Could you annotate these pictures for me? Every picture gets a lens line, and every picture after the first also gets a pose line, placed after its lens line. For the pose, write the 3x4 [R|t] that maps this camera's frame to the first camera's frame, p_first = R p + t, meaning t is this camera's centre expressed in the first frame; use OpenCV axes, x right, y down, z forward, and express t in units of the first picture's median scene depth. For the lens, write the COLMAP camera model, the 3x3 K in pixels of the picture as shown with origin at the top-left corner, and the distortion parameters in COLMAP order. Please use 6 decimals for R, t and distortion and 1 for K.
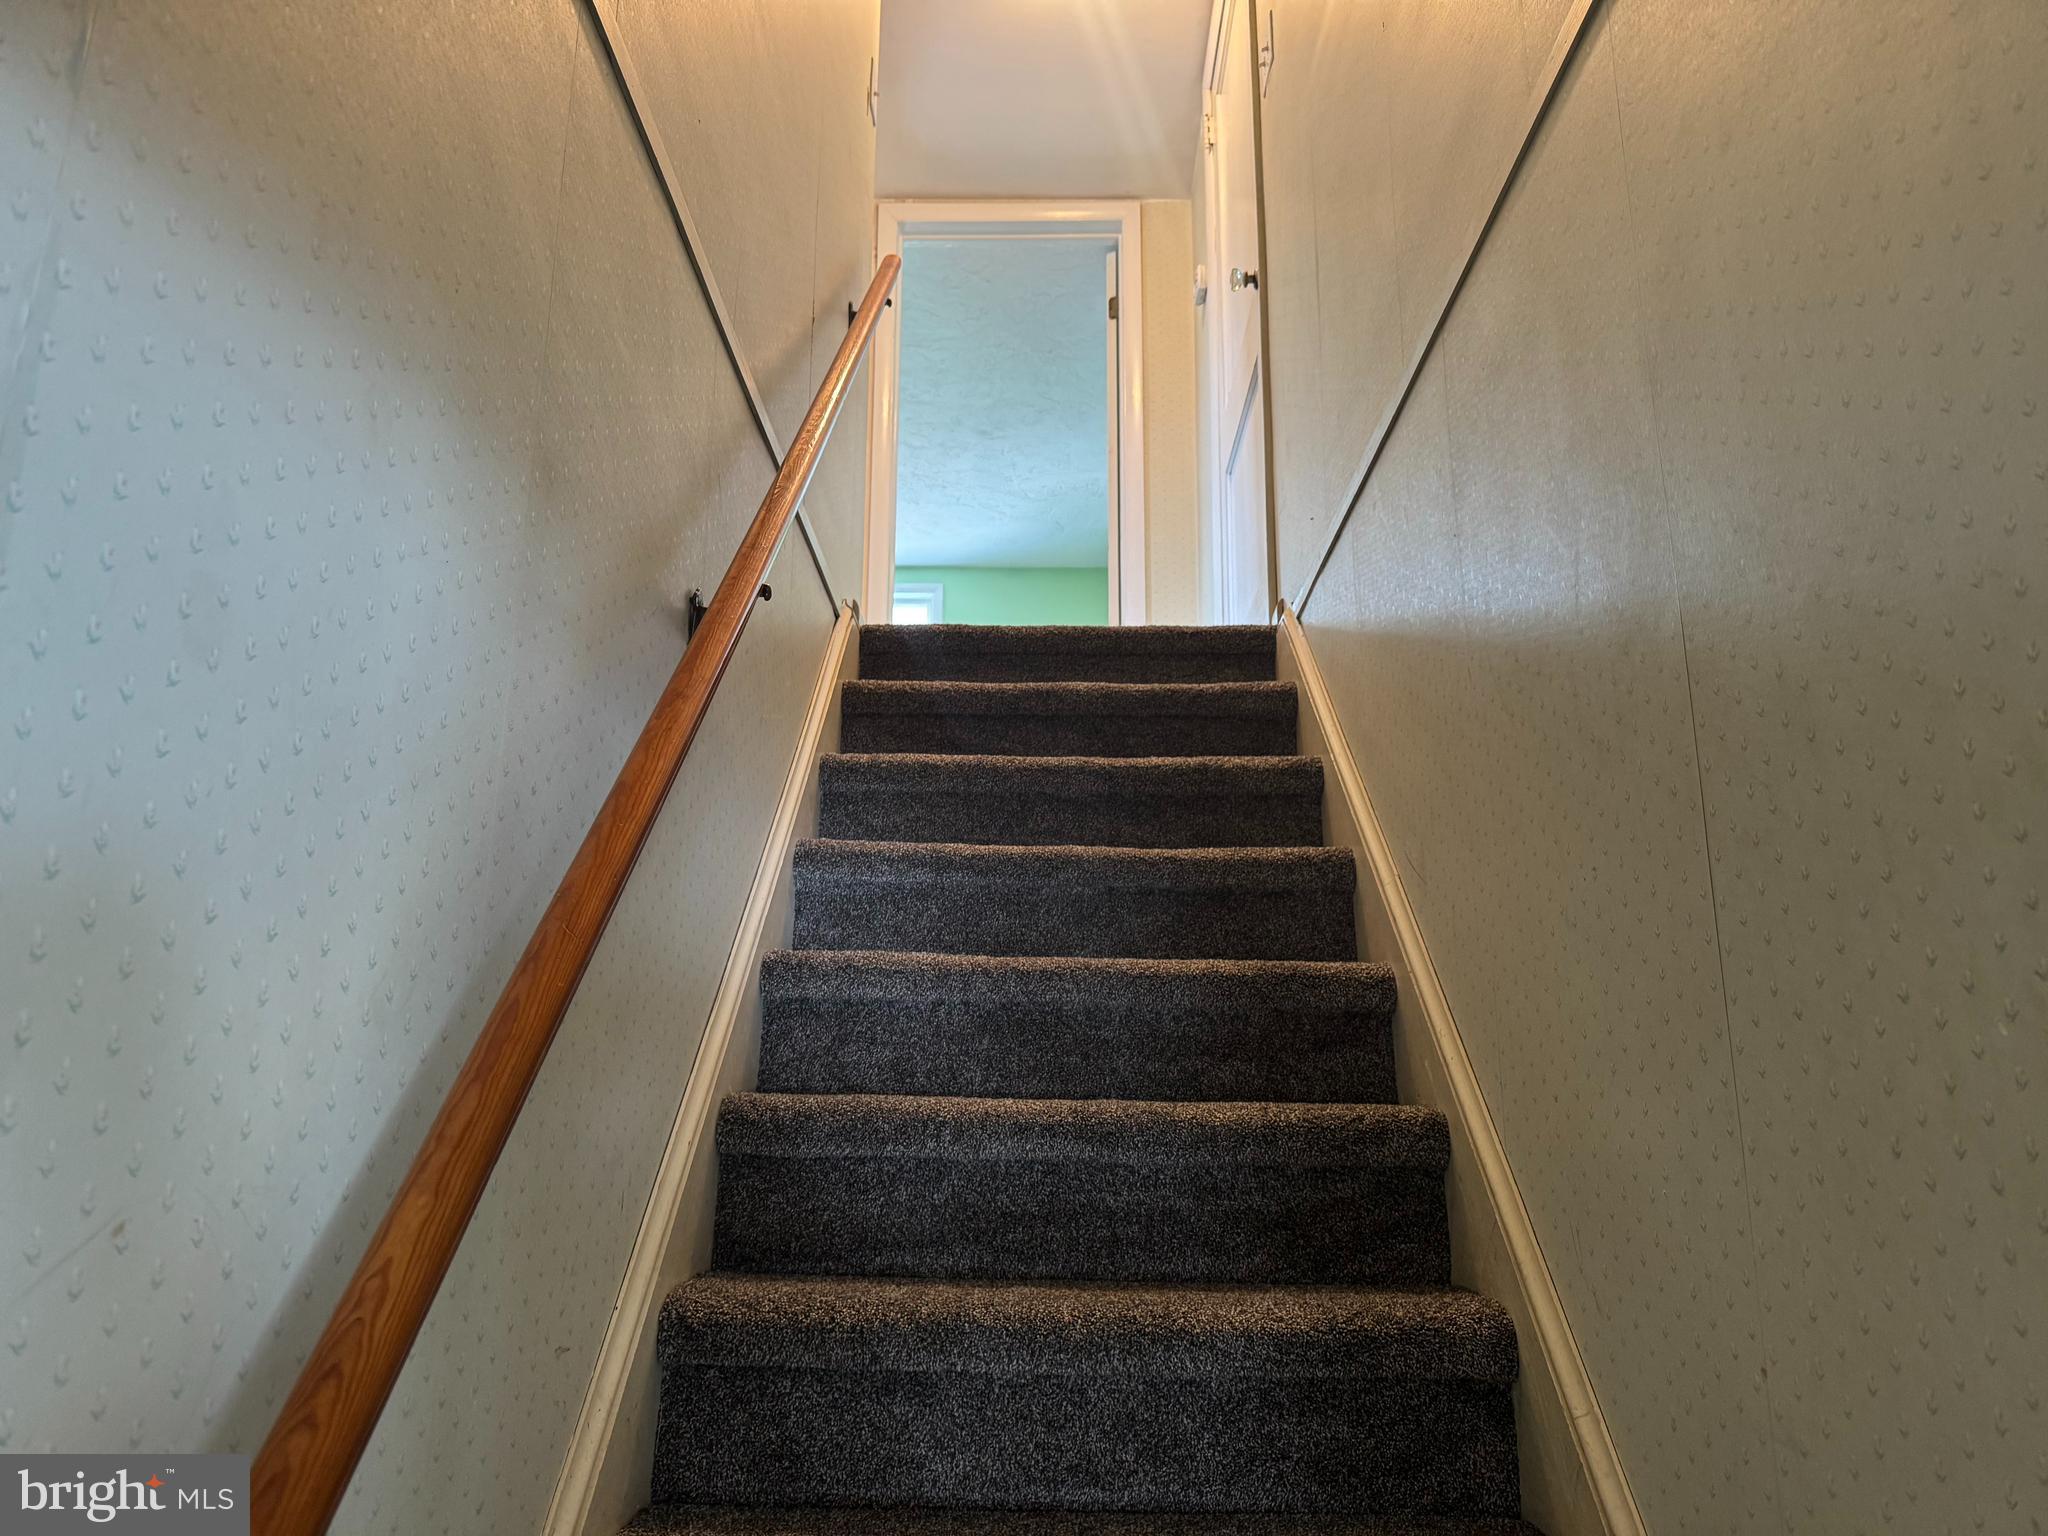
lens RADIAL K [[1451.6, 0, 1022.8], [0, 1451.6, 768.0], [0, 0, 1]] dist [0.010525, -0.008587]
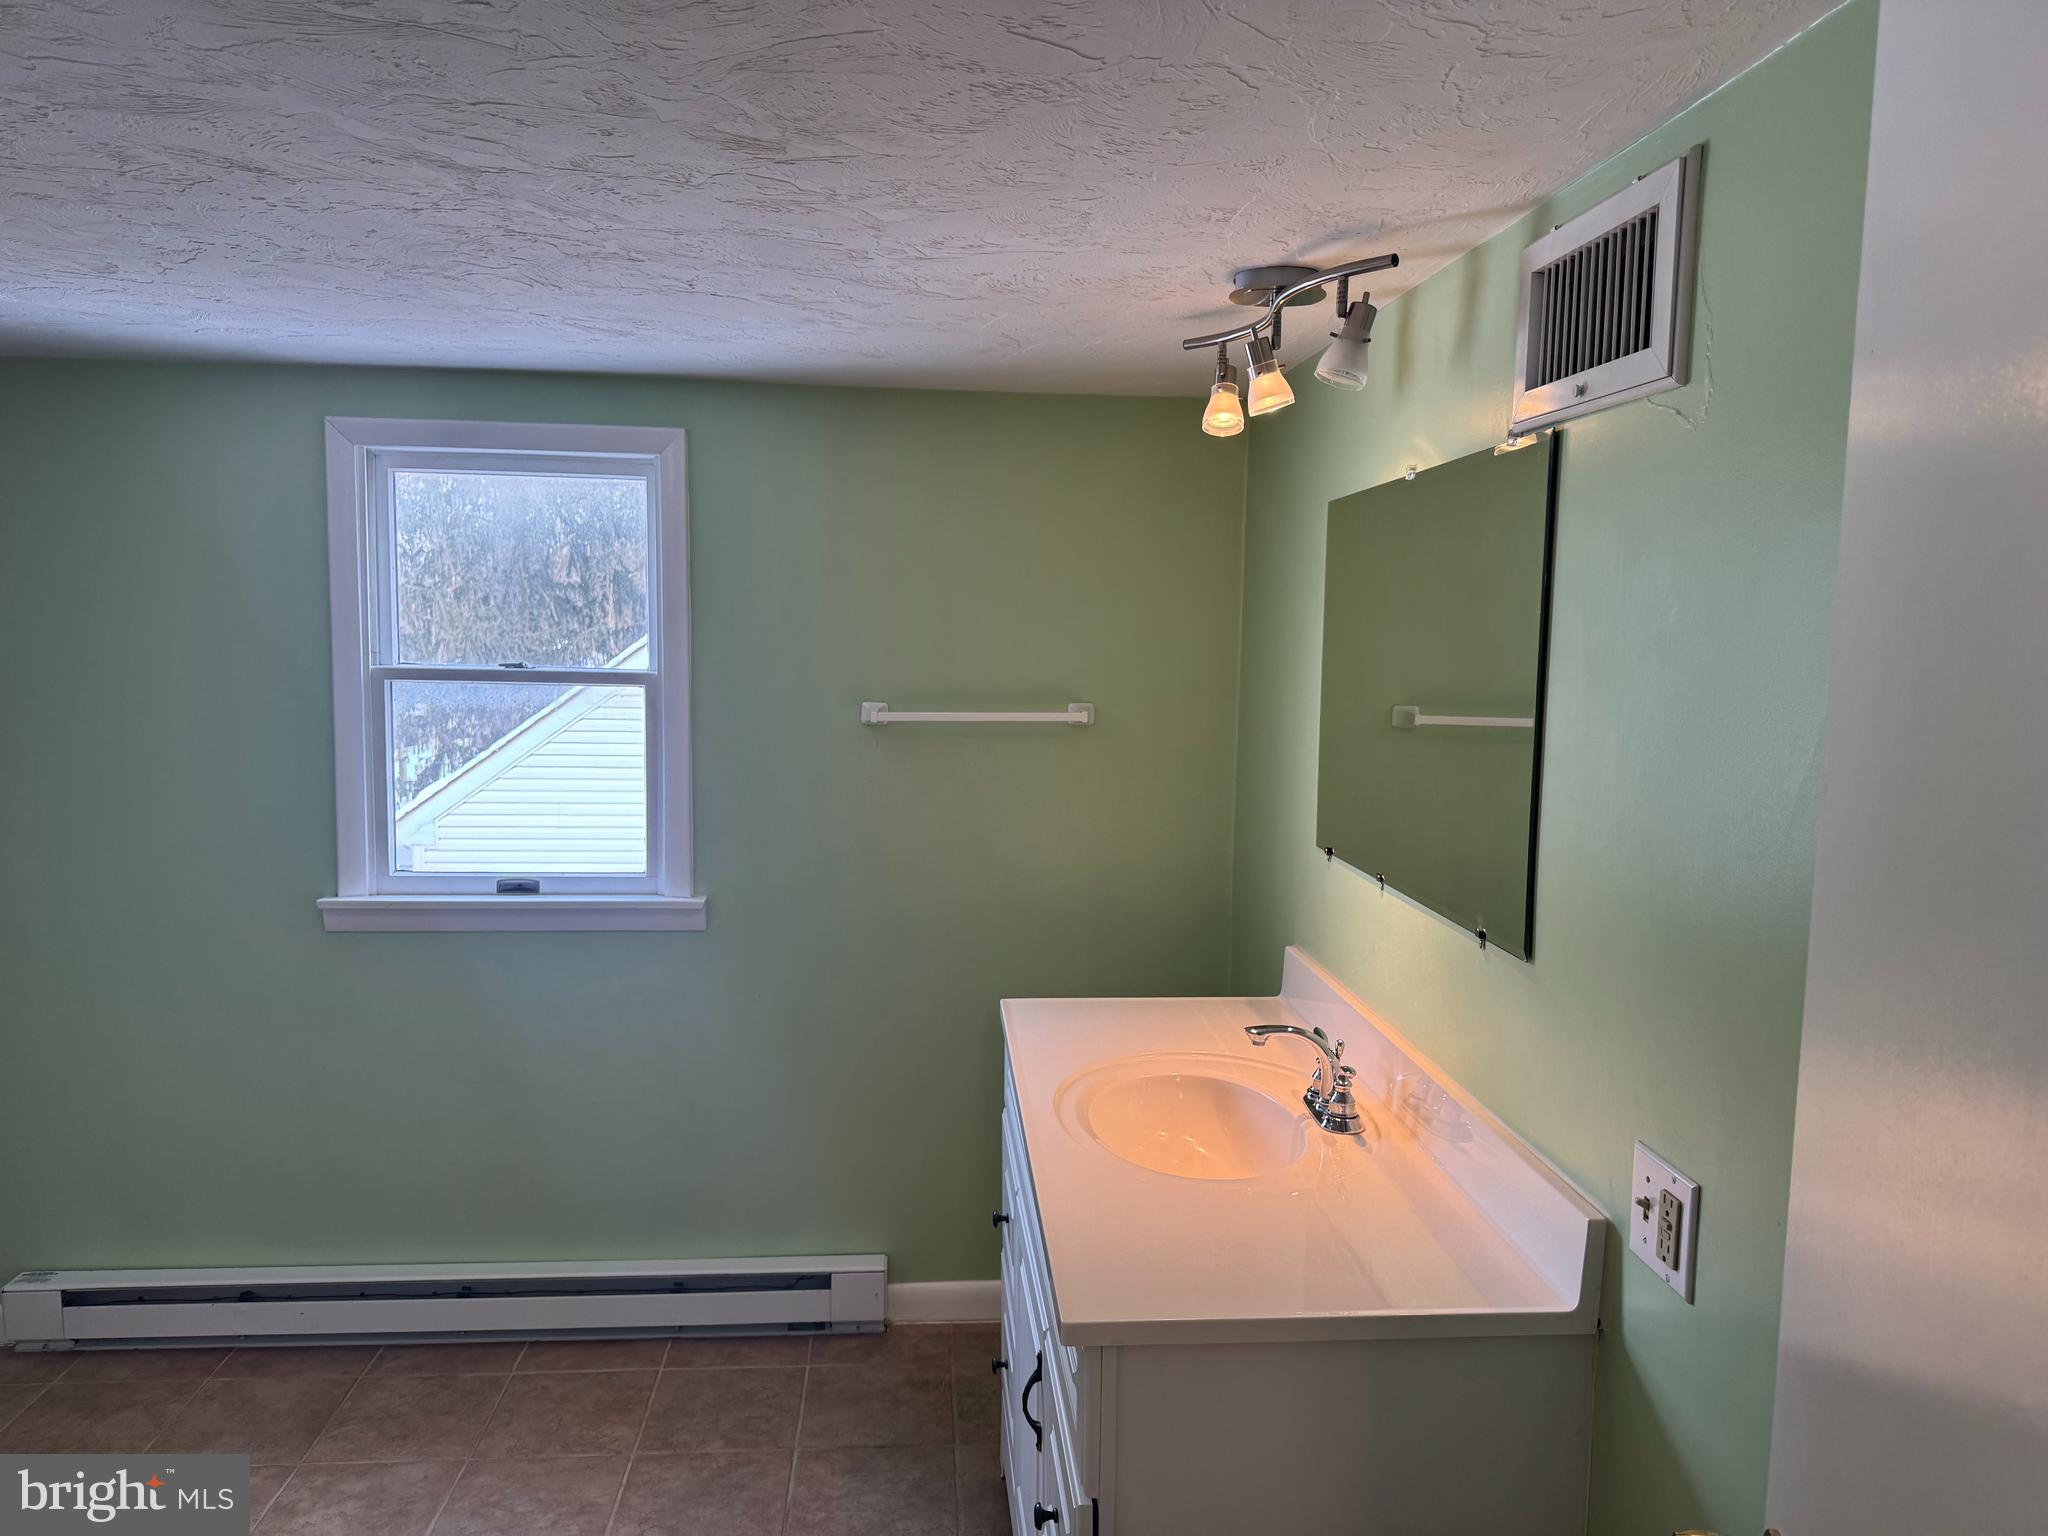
lens RADIAL K [[1451.6, 0, 1026.5], [0, 1451.6, 768.4], [0, 0, 1]] dist [0.010525, -0.008587]
pose [[0.995156, 0.001784, 0.098292, -0.005162], [-0.035941, 0.937222, 0.346876, -0.216587], [-0.091503, -0.348728, 0.932746, 0.735652]]
